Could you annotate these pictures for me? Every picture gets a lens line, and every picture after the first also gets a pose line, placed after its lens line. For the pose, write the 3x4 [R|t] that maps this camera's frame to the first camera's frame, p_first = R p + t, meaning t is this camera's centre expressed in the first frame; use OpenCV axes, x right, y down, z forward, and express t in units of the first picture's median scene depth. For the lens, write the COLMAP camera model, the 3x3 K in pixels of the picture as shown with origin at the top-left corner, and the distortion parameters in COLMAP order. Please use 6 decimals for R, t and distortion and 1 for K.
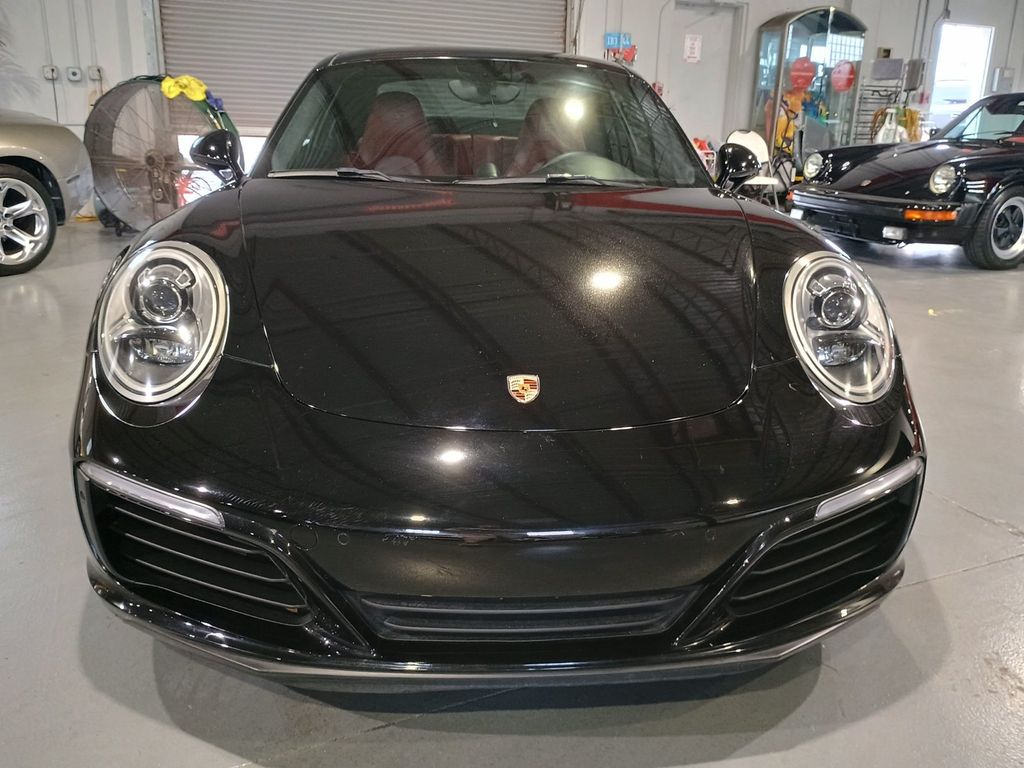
lens RADIAL K [[888.4, 0, 504.5], [0, 888.4, 370.4], [0, 0, 1]] dist [0.062231, -0.085629]
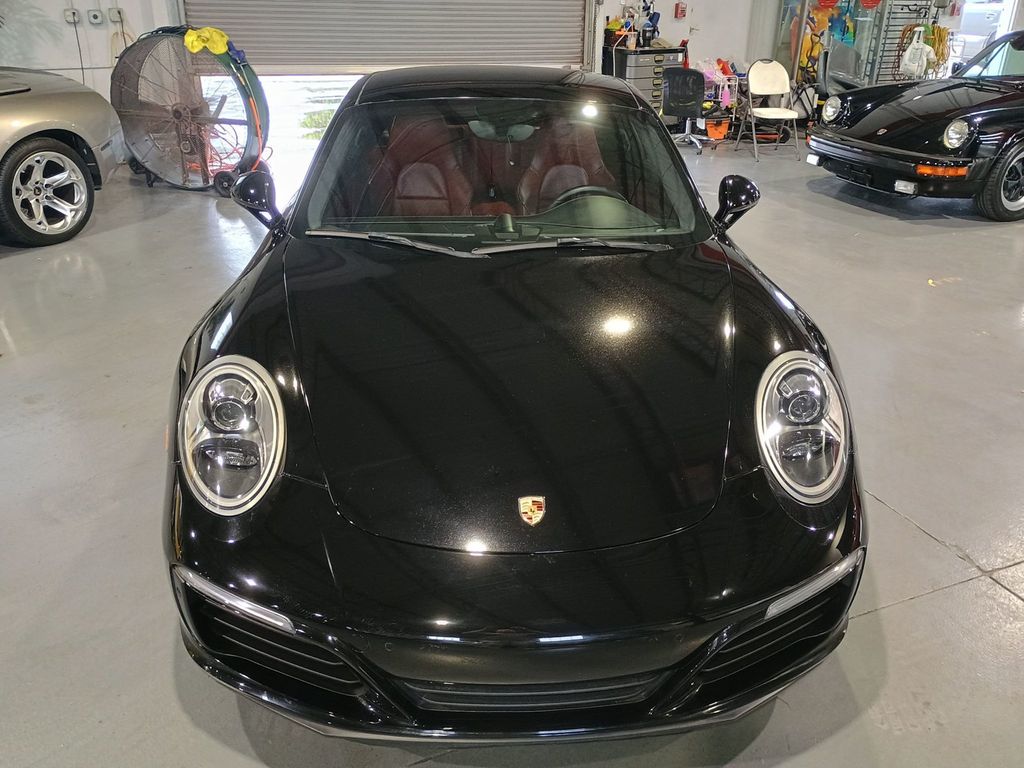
lens RADIAL K [[878.6, 0, 512.0], [0, 878.6, 384.0], [0, 0, 1]] dist [0.075372, -0.107003]
pose [[0.999846, -0.002051, -0.017437, 0.003615], [0.004475, 0.990119, 0.140161, -0.074843], [0.016978, -0.140217, 0.989975, -0.041439]]
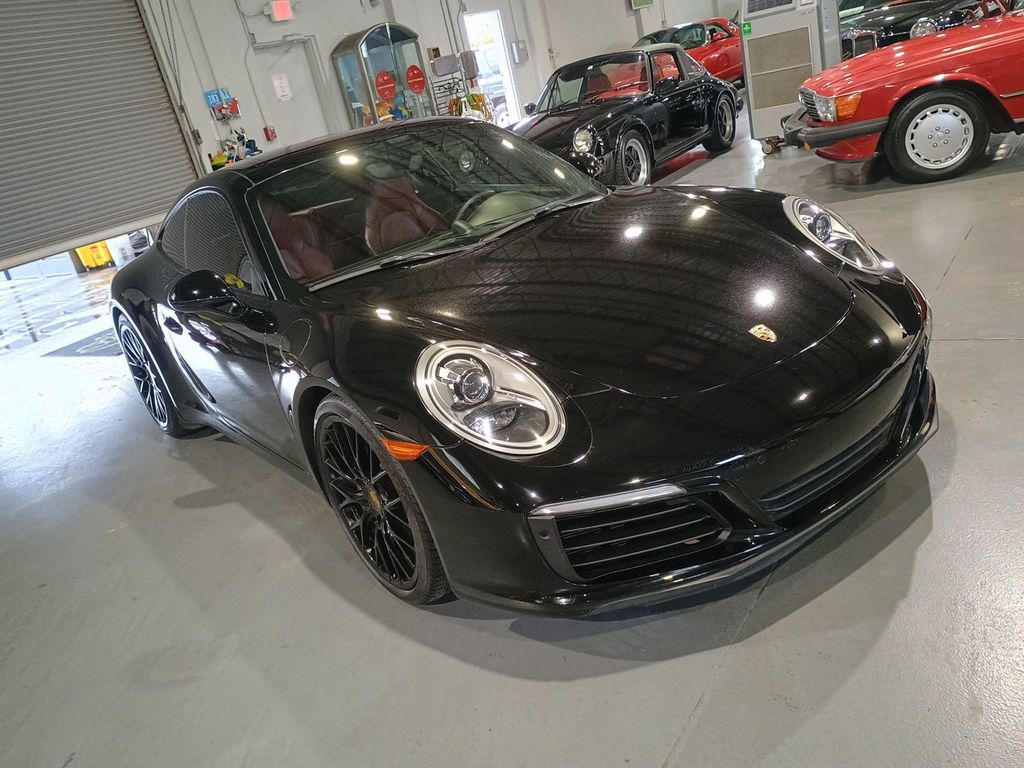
lens RADIAL K [[878.6, 0, 512.0], [0, 878.6, 384.0], [0, 0, 1]] dist [0.075372, -0.107003]
pose [[0.825619, -0.379158, 0.417843, -0.226007], [0.380104, 0.921055, 0.084732, -0.043368], [-0.416983, 0.088868, 0.904559, -0.035025]]
